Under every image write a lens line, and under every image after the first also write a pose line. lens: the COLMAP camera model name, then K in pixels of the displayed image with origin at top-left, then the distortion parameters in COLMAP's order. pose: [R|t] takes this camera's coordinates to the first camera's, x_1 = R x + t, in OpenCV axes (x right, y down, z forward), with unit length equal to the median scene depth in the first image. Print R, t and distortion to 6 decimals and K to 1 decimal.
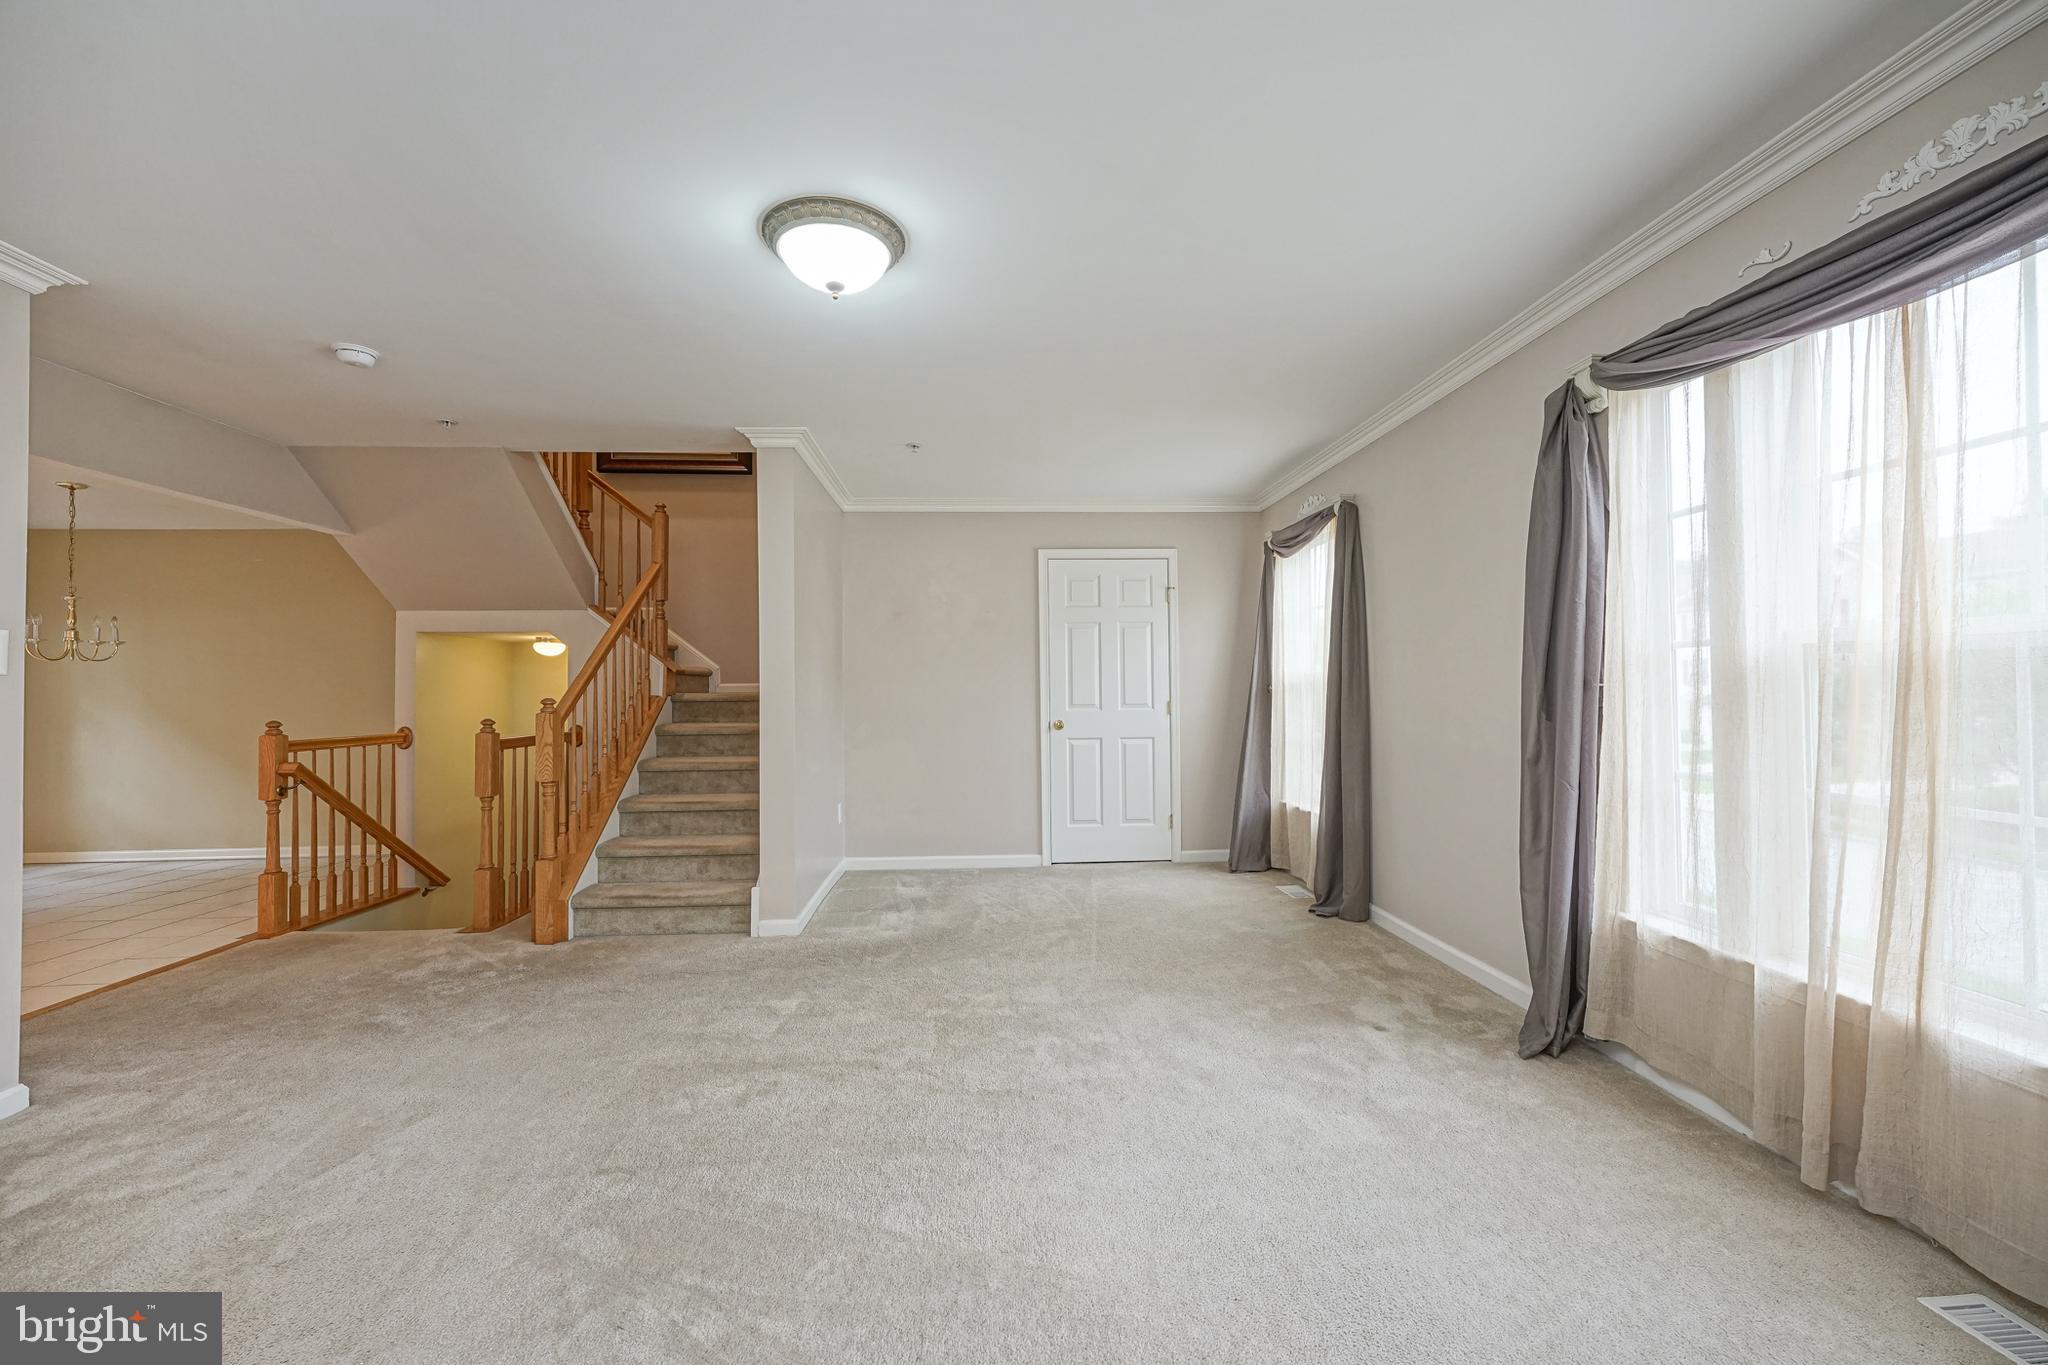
lens RADIAL K [[837.1, 0, 1035.3], [0, 837.1, 690.5], [0, 0, 1]] dist [-0.003627, 0.000141]
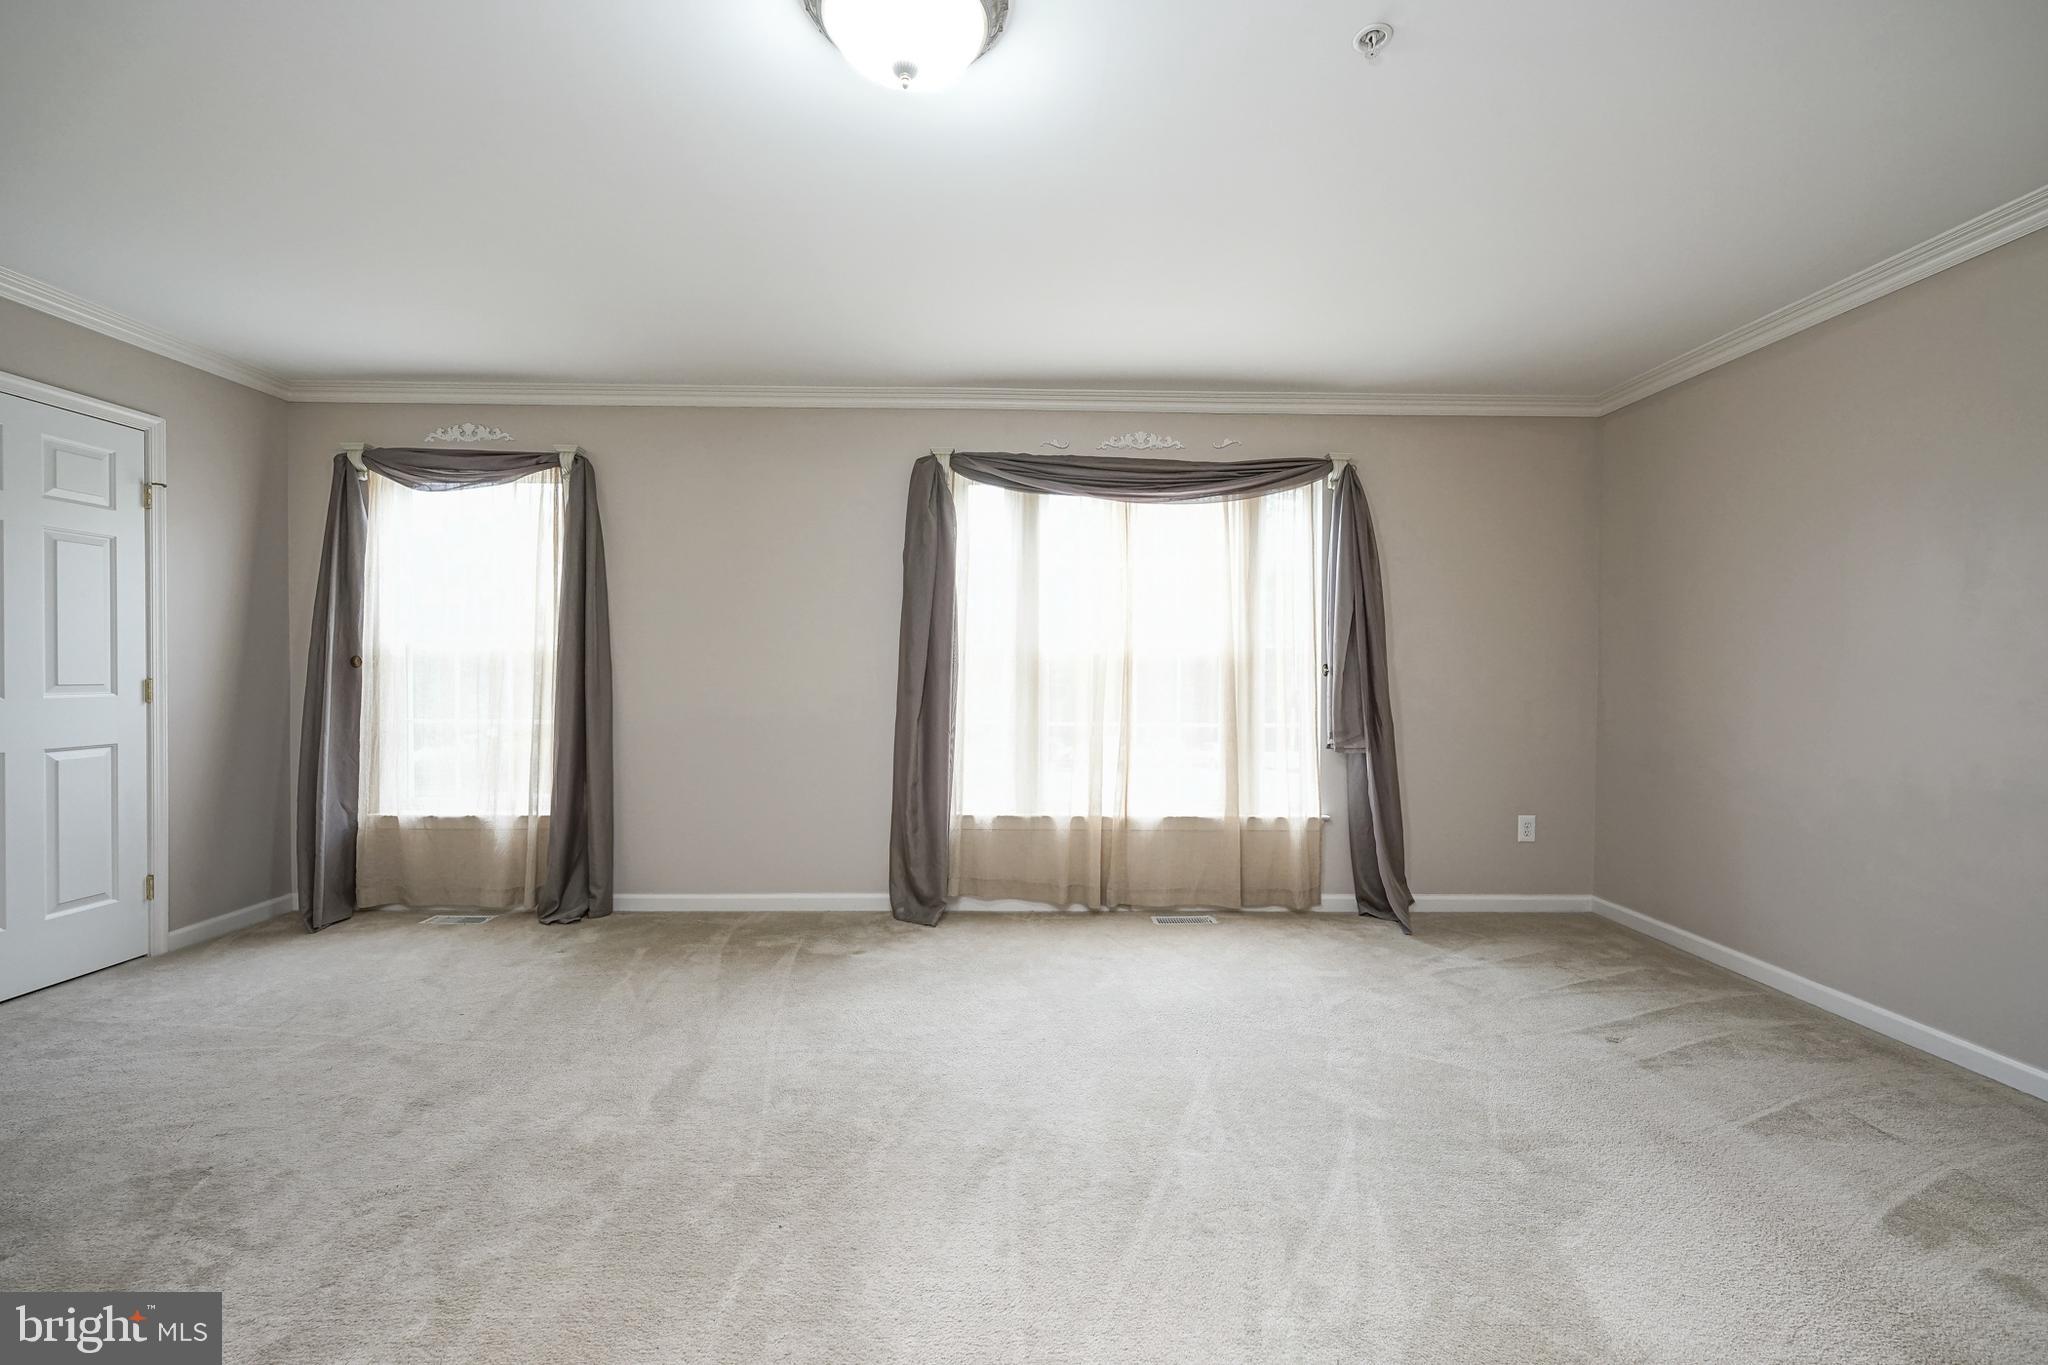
lens RADIAL K [[837.1, 0, 1040.4], [0, 837.1, 682.8], [0, 0, 1]] dist [-0.003627, 0.000141]
pose [[0.034897, -0.007298, 0.999364, -0.835110], [-0.009055, 0.999930, 0.007618, 0.010424], [-0.999350, -0.009316, 0.034829, 0.774153]]
